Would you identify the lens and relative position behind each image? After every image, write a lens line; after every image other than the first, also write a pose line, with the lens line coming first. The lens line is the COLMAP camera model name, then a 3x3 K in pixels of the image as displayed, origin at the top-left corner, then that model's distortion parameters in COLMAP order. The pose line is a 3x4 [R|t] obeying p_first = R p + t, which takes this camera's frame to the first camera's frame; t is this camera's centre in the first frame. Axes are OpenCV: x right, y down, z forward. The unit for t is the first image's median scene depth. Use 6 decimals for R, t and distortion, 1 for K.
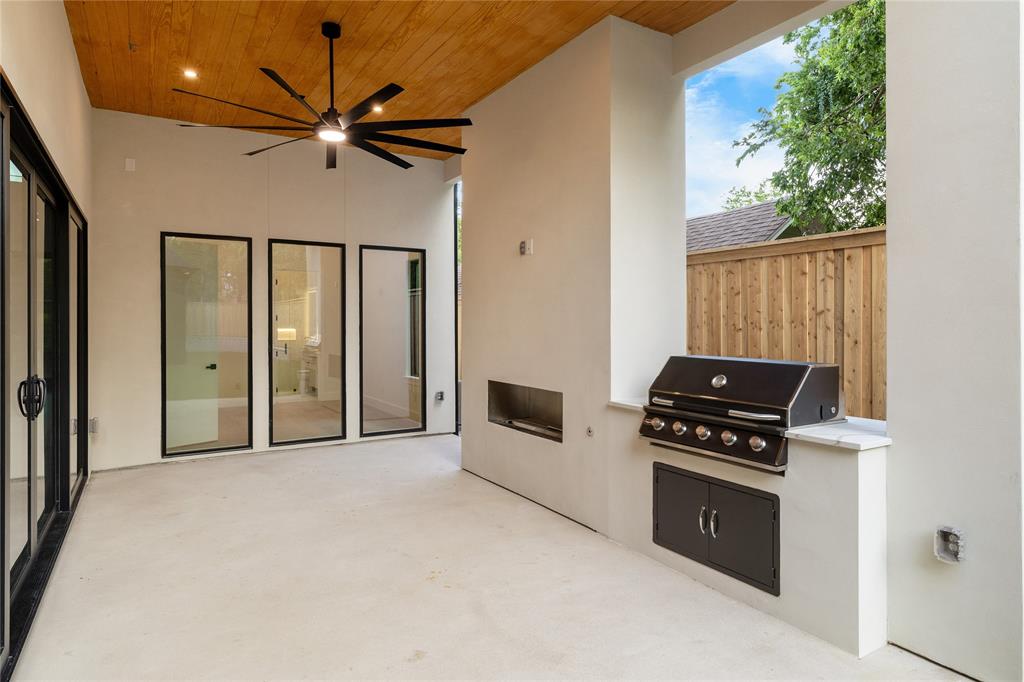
lens RADIAL K [[591.1, 0, 499.3], [0, 591.1, 319.6], [0, 0, 1]] dist [0.000495, 0.000222]
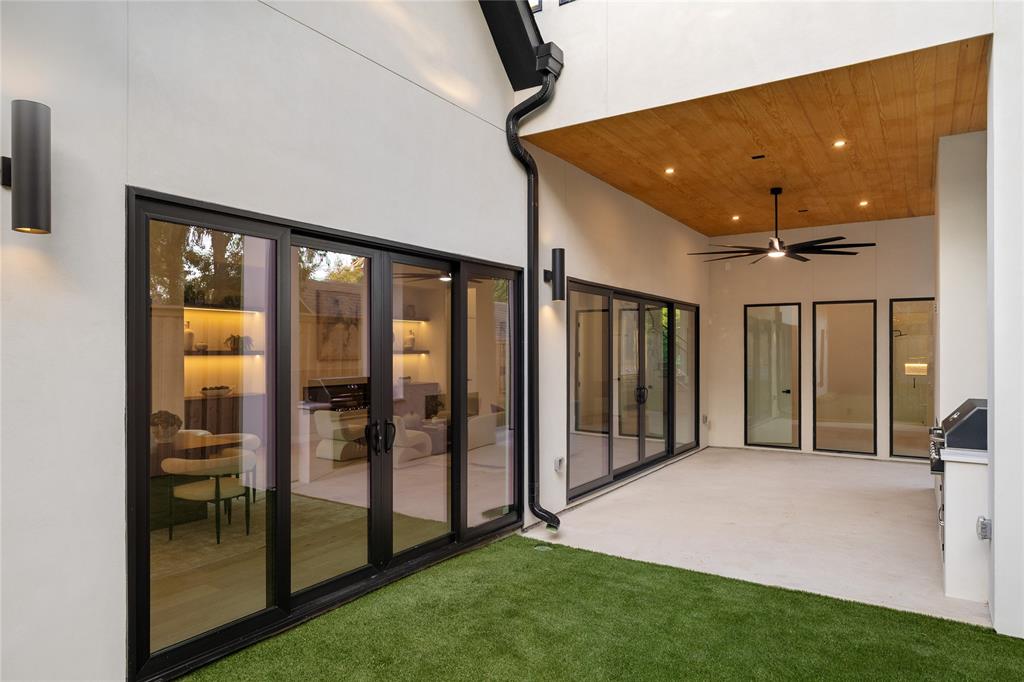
lens RADIAL K [[640.1, 0, 512.7], [0, 640.1, 344.5], [0, 0, 1]] dist [-0.003724, -0.000491]
pose [[0.438369, -0.007607, -0.898763, 0.676698], [0.005665, 0.999968, -0.005701, -0.032782], [0.898777, -0.002592, 0.438398, -0.310619]]
